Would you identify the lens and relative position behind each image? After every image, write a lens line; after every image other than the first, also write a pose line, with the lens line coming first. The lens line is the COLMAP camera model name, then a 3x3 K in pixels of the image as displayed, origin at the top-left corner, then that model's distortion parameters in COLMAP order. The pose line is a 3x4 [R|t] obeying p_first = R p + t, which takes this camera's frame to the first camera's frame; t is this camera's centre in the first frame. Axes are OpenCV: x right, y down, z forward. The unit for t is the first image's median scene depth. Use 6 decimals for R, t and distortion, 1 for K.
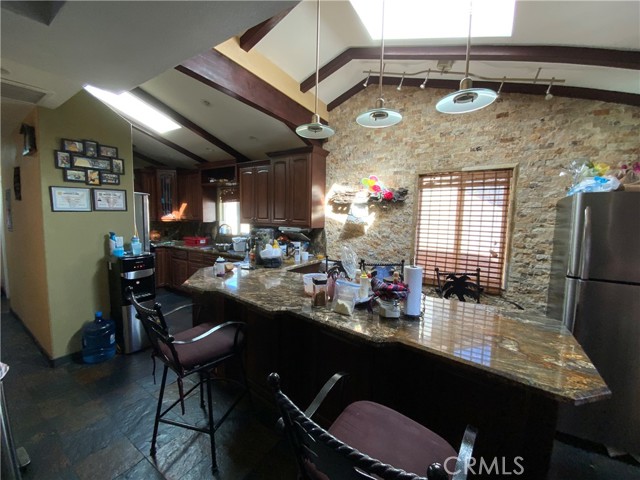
lens RADIAL K [[243.1, 0, 308.5], [0, 243.1, 240.9], [0, 0, 1]] dist [-0.013389, -0.006935]
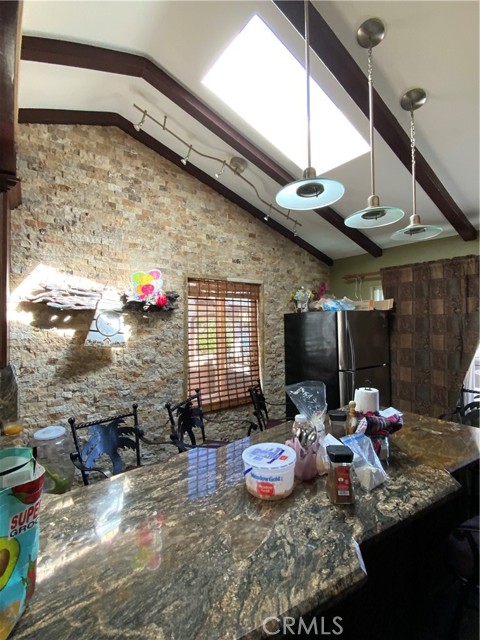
lens RADIAL K [[288.3, 0, 241.1], [0, 288.3, 317.0], [0, 0, 1]] dist [-0.001045, -0.000982]
pose [[0.338522, 0.003022, 0.940953, -0.478127], [0.108945, 0.993144, -0.042384, -0.108042], [-0.934630, 0.116860, 0.335872, 0.673523]]
